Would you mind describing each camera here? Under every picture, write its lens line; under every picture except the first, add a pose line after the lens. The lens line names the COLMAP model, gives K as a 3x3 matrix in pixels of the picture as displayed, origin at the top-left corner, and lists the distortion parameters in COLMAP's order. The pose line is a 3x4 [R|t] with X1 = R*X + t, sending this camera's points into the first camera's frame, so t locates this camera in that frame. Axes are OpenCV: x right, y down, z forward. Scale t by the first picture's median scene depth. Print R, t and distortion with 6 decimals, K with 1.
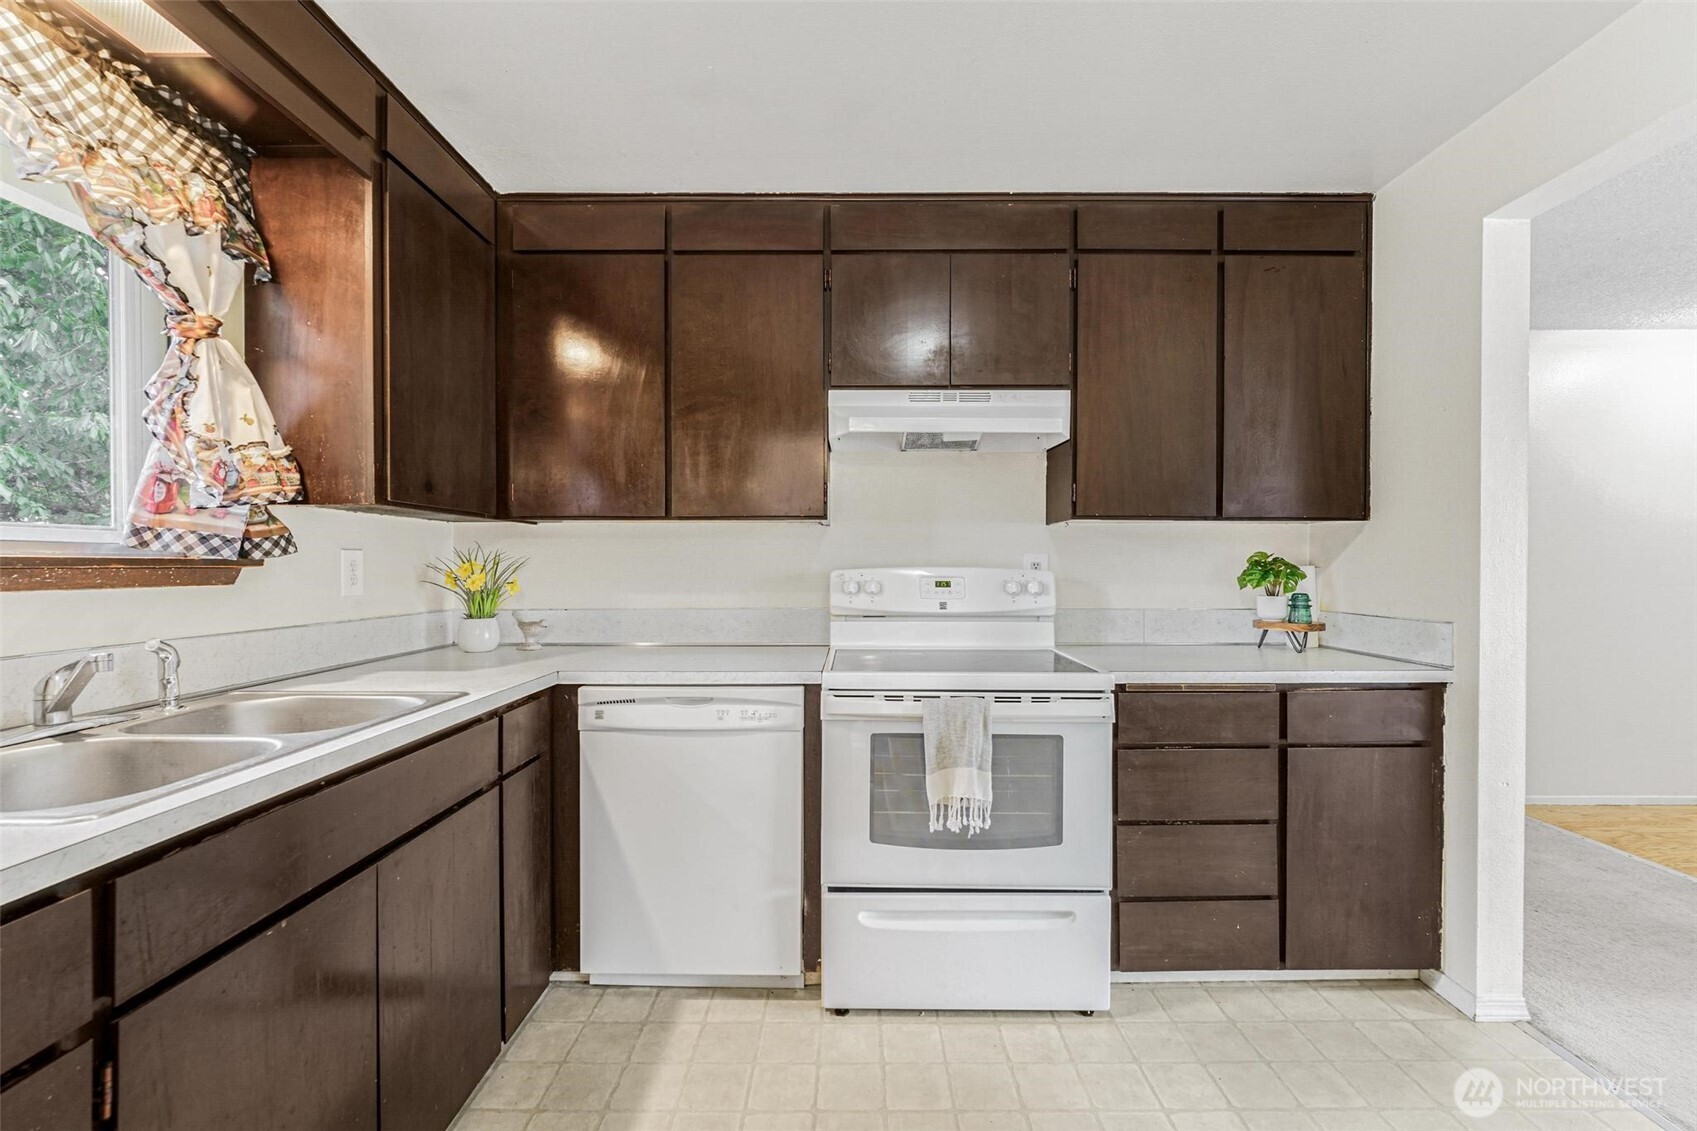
lens RADIAL K [[718.7, 0, 845.7], [0, 718.7, 568.8], [0, 0, 1]] dist [0.000849, 0.000108]
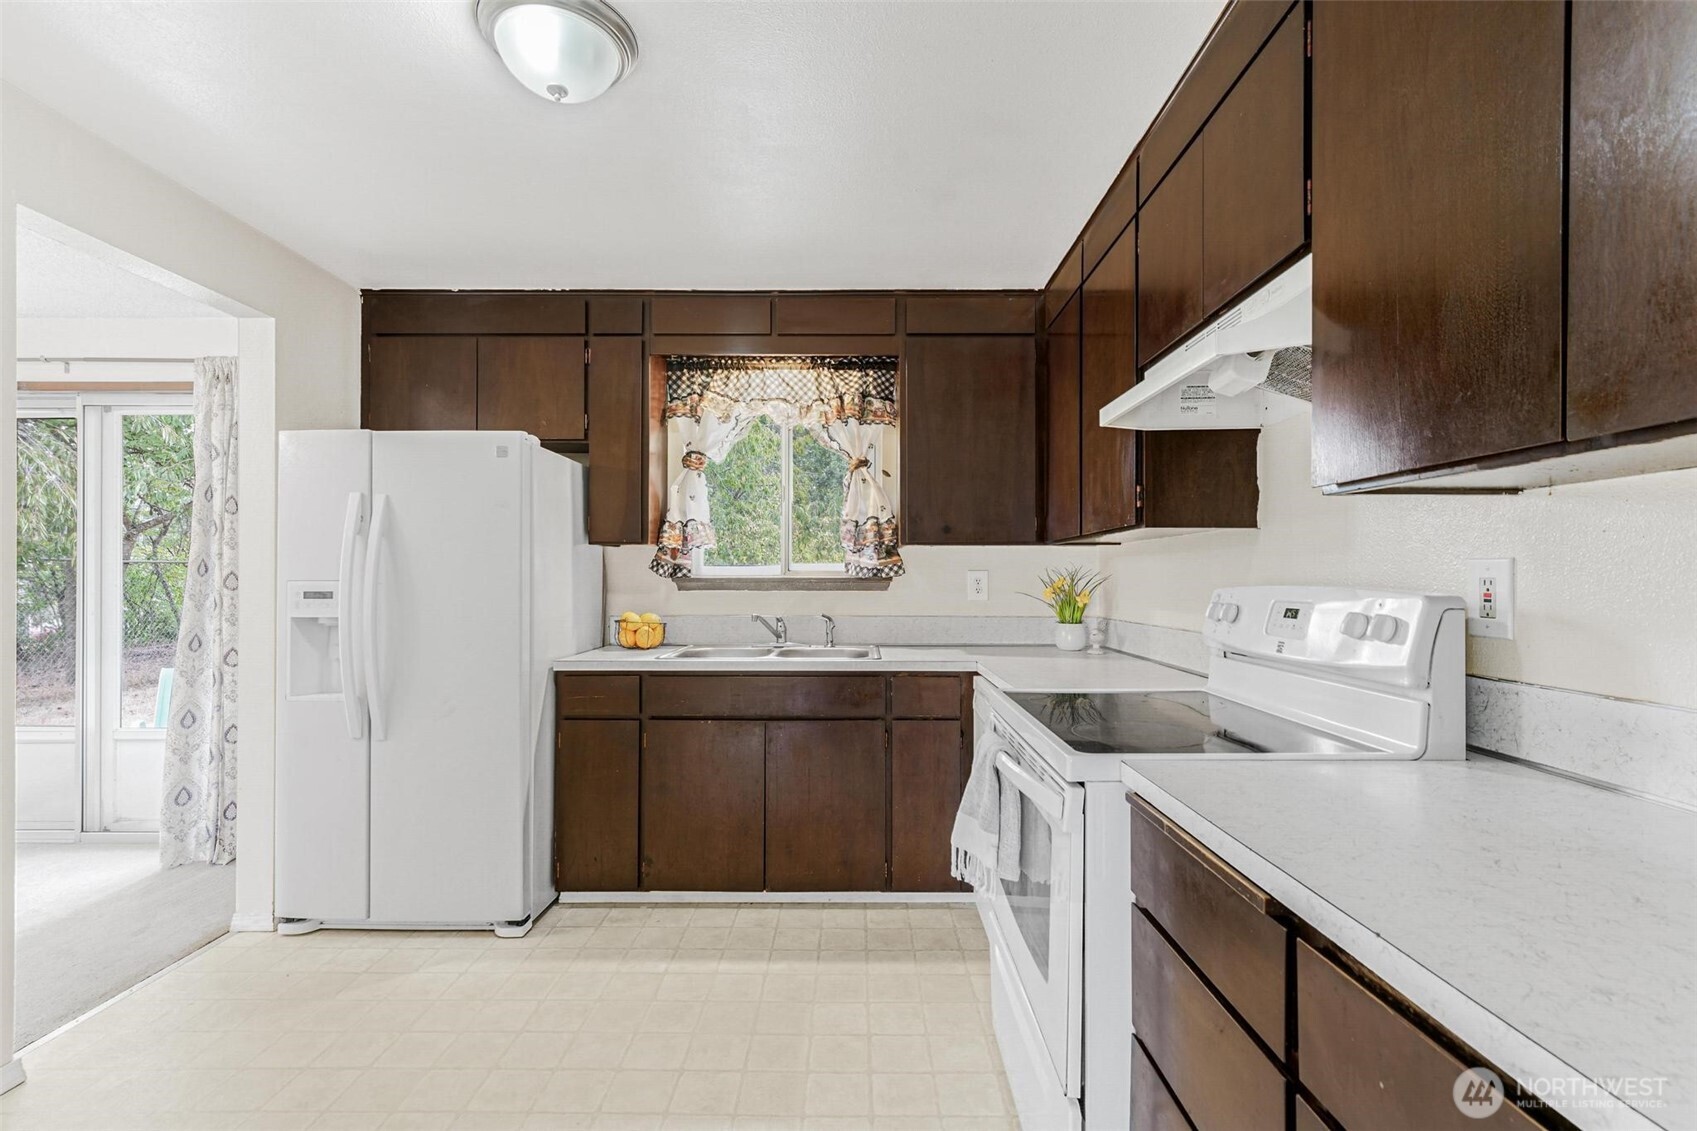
lens RADIAL K [[766.5, 0, 848.5], [0, 766.5, 565.5], [0, 0, 1]] dist [-0.000421, -0.000007]
pose [[-0.006707, -0.016739, -0.999837, 1.137090], [-0.003479, 0.999854, -0.016716, -0.010407], [0.999971, 0.003366, -0.006764, 0.879045]]
